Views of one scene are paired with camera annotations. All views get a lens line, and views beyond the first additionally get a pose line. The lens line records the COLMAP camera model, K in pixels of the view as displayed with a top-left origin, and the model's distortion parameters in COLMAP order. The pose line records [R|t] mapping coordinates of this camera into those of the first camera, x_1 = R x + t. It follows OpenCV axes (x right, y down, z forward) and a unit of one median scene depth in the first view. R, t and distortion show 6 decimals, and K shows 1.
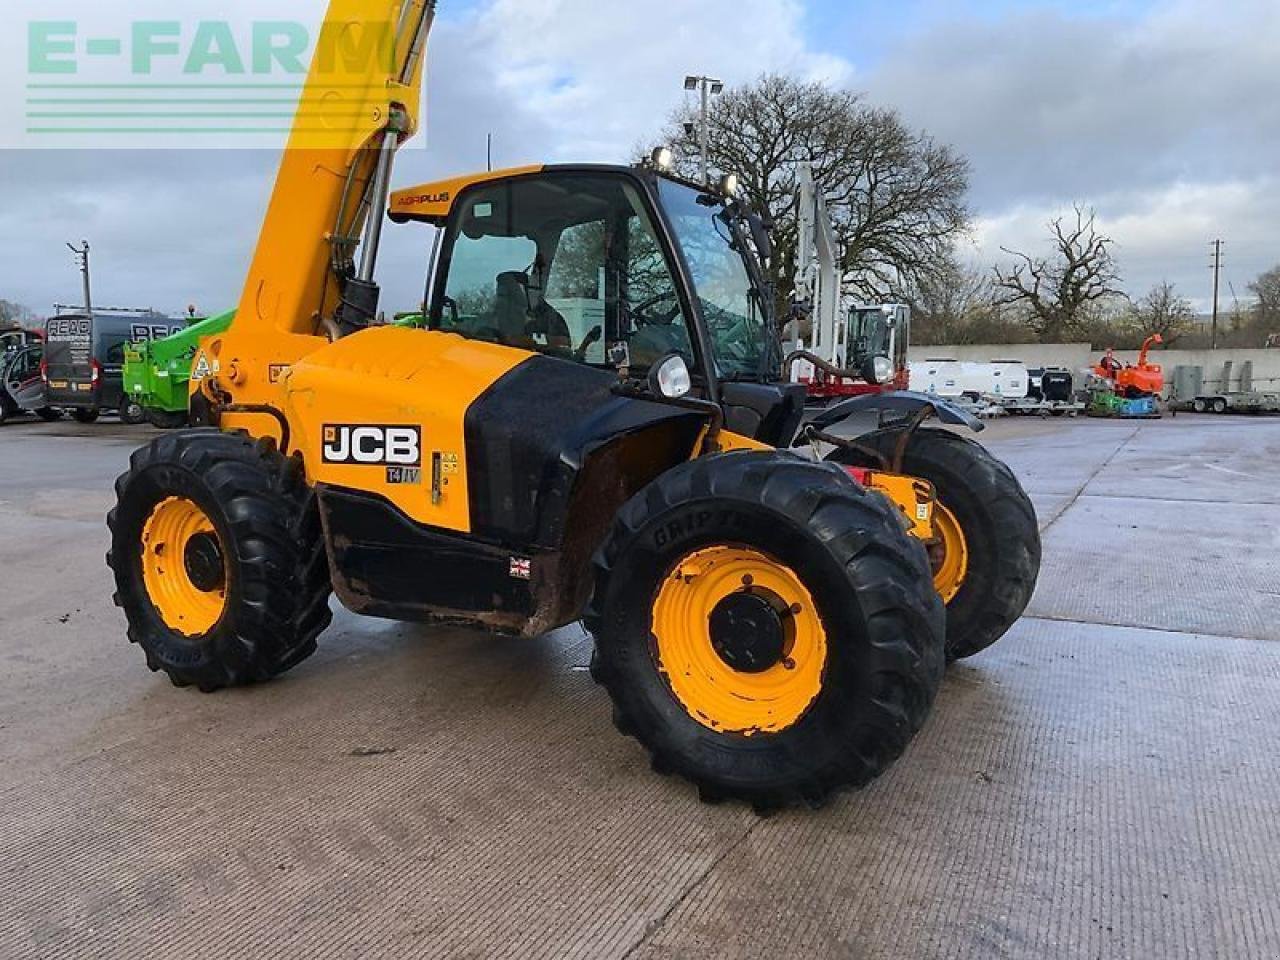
lens RADIAL K [[1057.0, 0, 638.3], [0, 1057.0, 472.4], [0, 0, 1]] dist [0.120706, -0.194380]
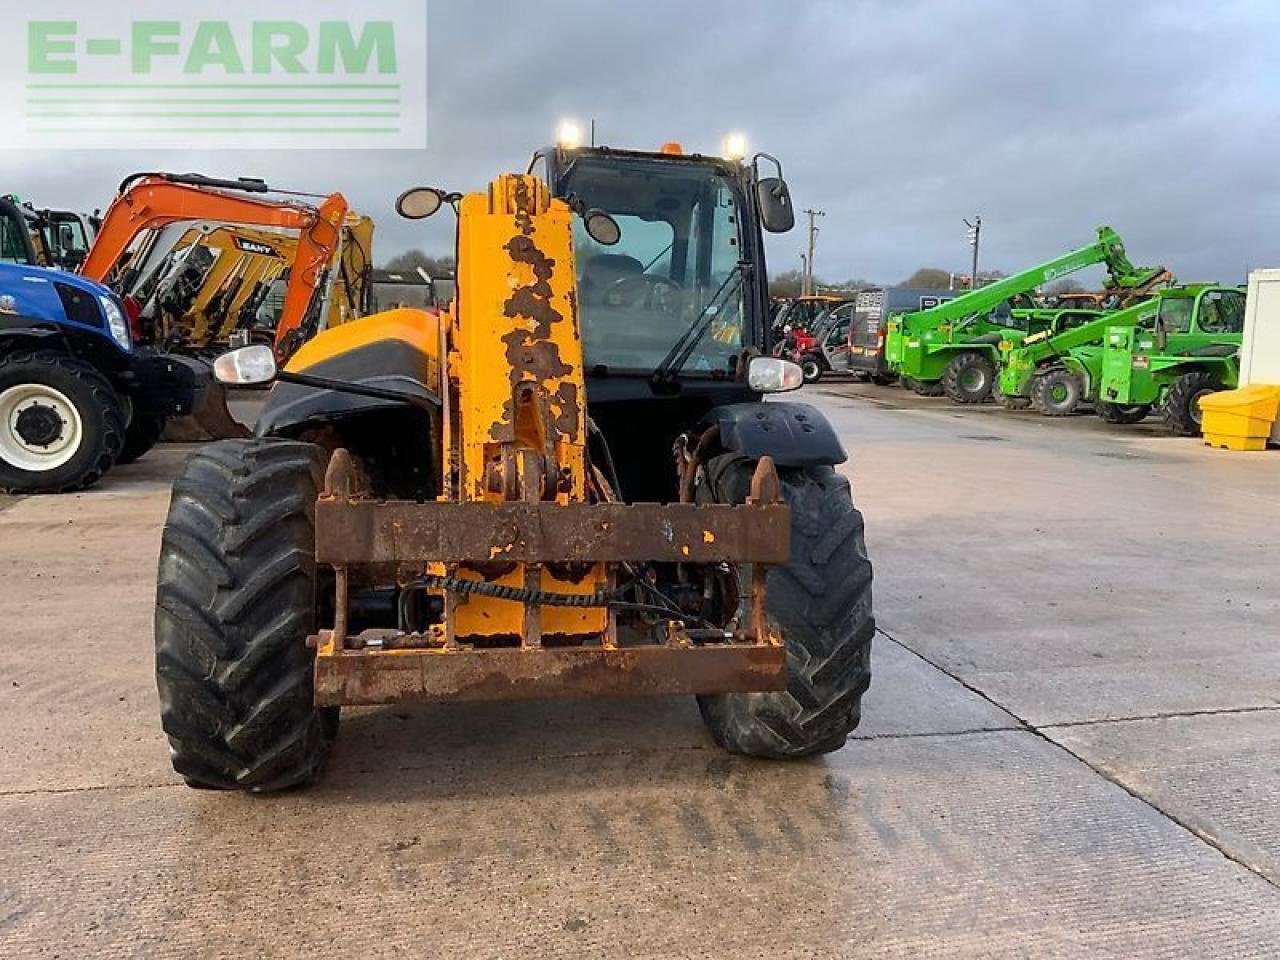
lens RADIAL K [[1050.7, 0, 640.0], [0, 1050.7, 480.0], [0, 0, 1]] dist [0.102066, -0.195913]
pose [[0.646427, 0.136701, -0.750630, 0.875939], [-0.108442, 0.990292, 0.086960, -0.087862], [0.755230, 0.025186, 0.654976, 0.474096]]
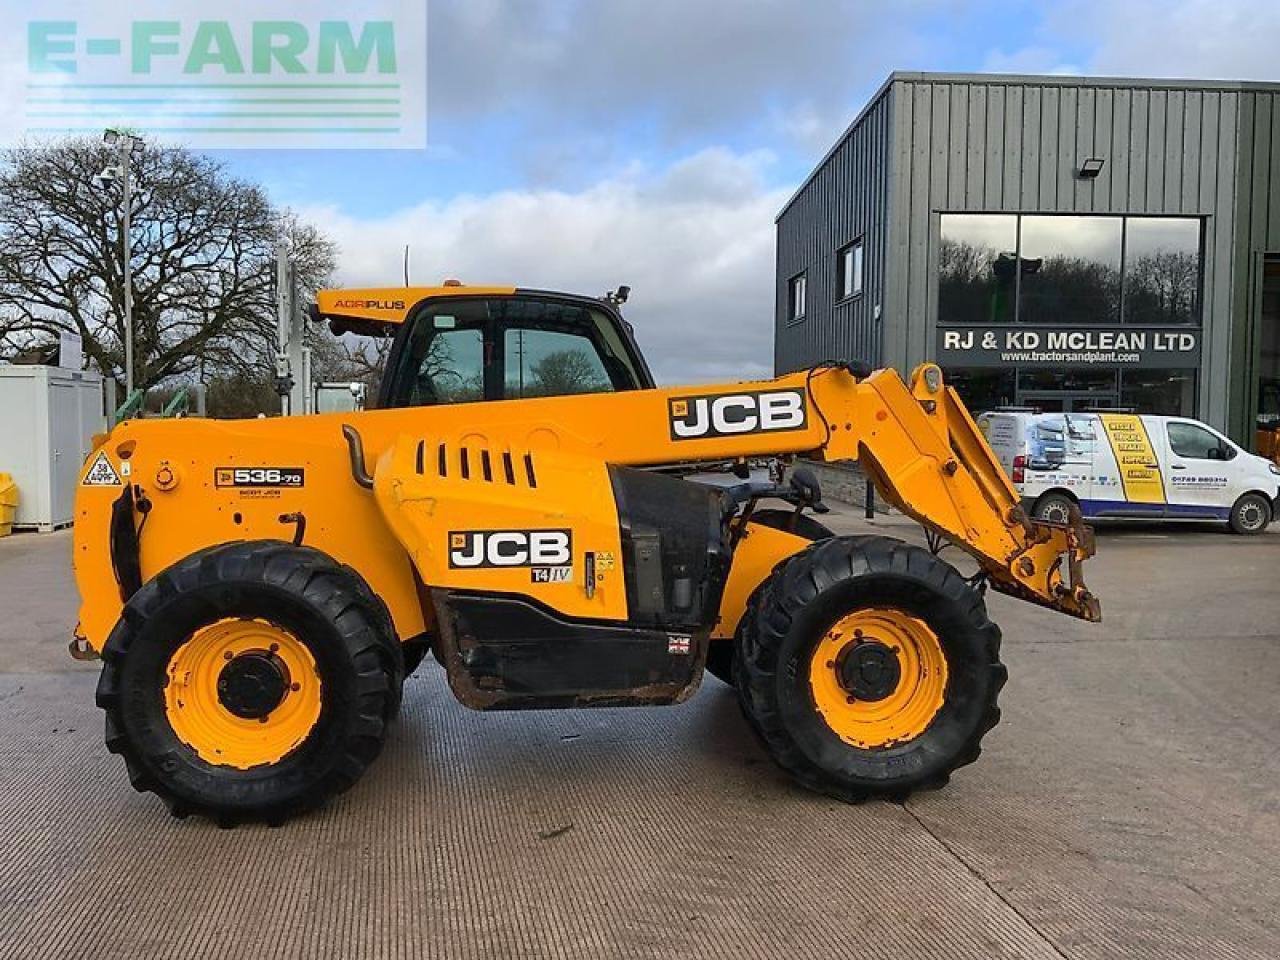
lens RADIAL K [[1050.7, 0, 640.0], [0, 1050.7, 480.0], [0, 0, 1]] dist [0.102066, -0.195913]
pose [[0.801781, -0.018919, 0.597319, -0.733129], [0.051668, 0.997951, -0.037745, -0.045425], [-0.595380, 0.061126, 0.801115, 0.058757]]
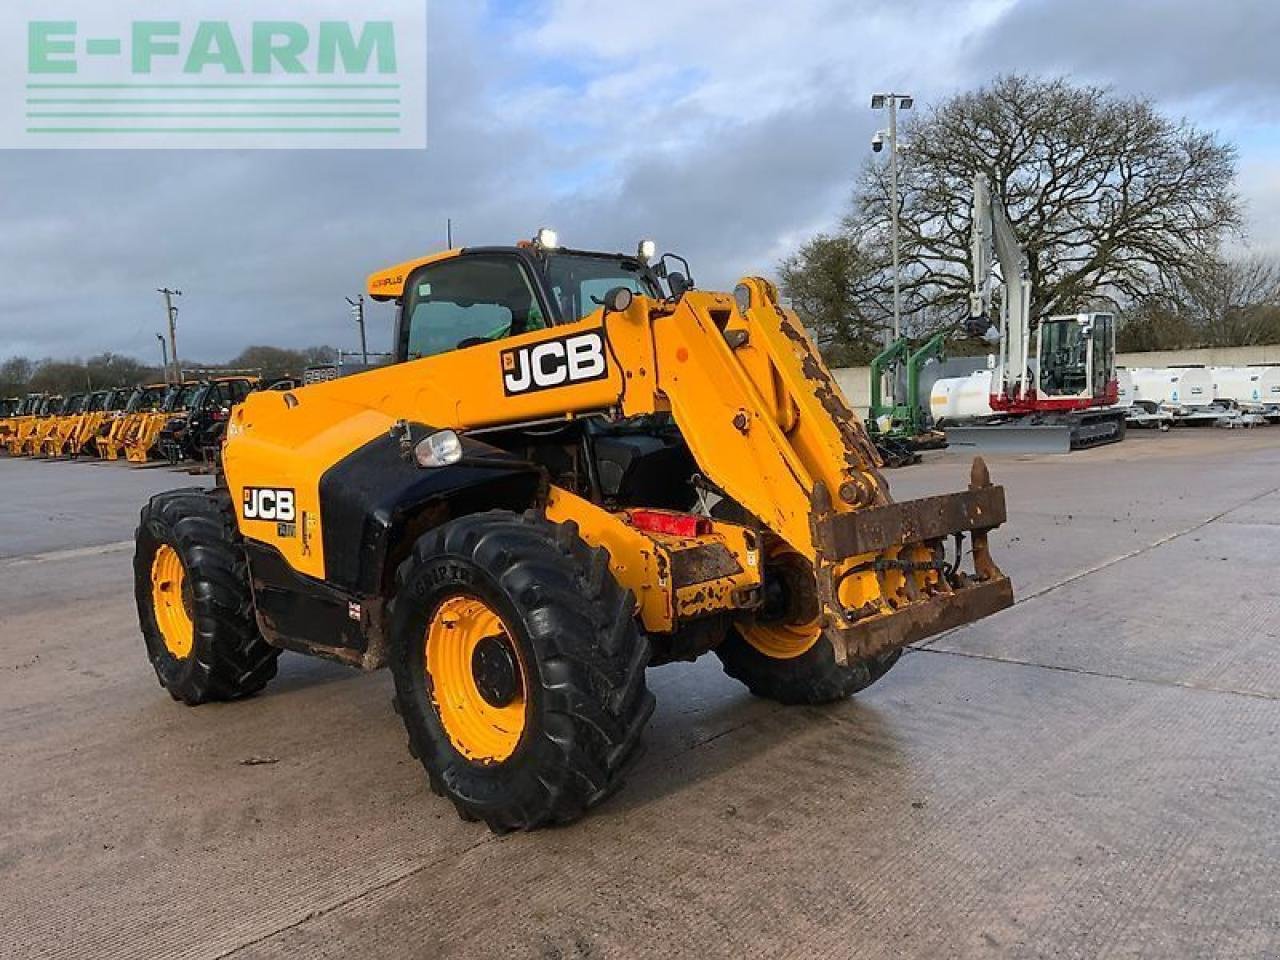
lens RADIAL K [[1050.7, 0, 640.0], [0, 1050.7, 480.0], [0, 0, 1]] dist [0.102066, -0.195913]
pose [[0.968613, -0.017701, -0.247943, 0.417964], [0.015389, 0.999818, -0.011258, -0.031135], [0.248097, 0.007089, 0.968709, -0.044561]]
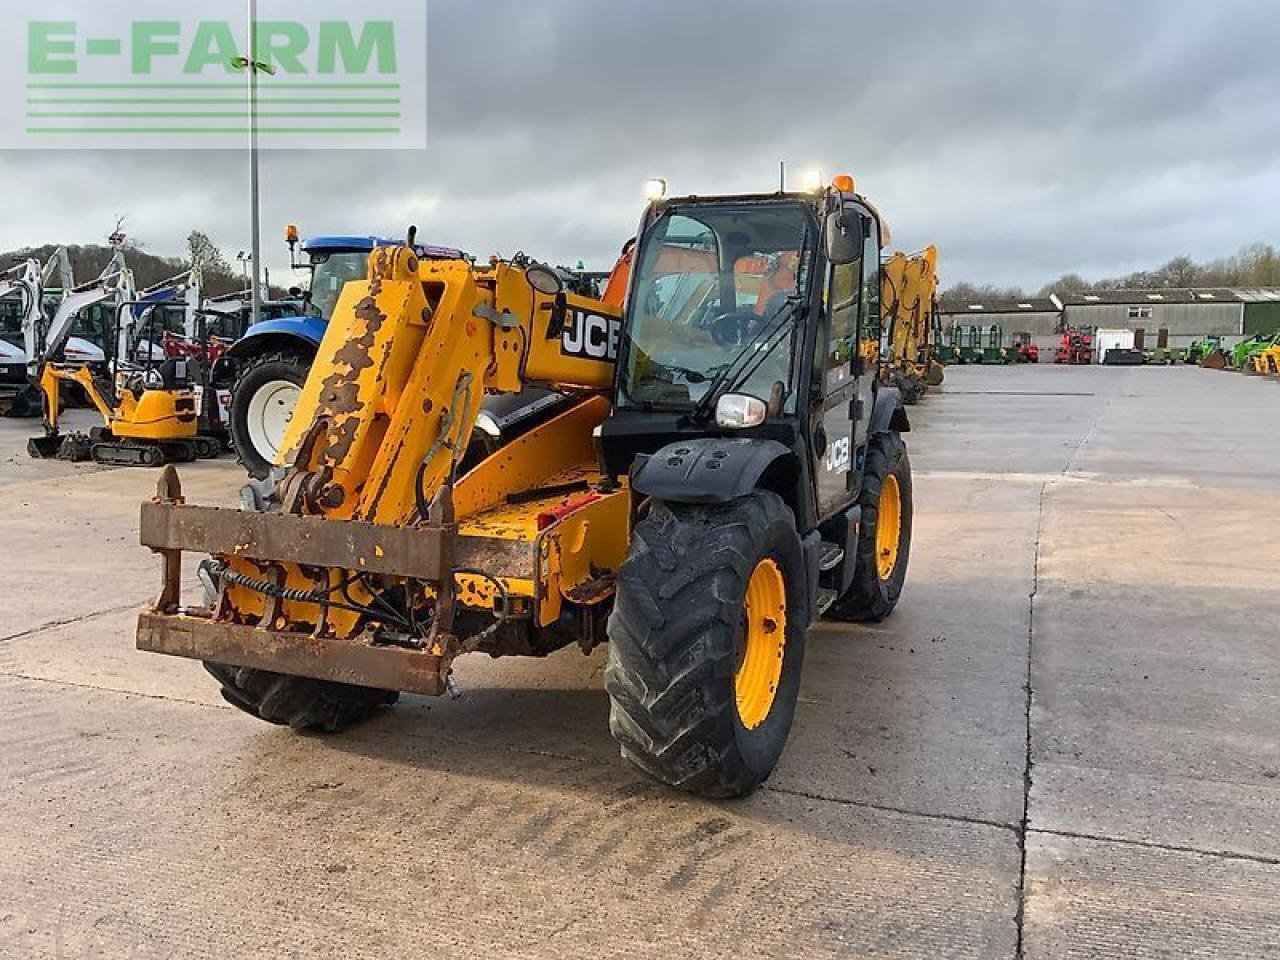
lens RADIAL K [[1050.7, 0, 640.0], [0, 1050.7, 480.0], [0, 0, 1]] dist [0.102066, -0.195913]
pose [[0.112987, 0.132089, -0.984777, 1.144870], [-0.099812, 0.987619, 0.121019, -0.153210], [0.988570, 0.084619, 0.124772, 0.956632]]
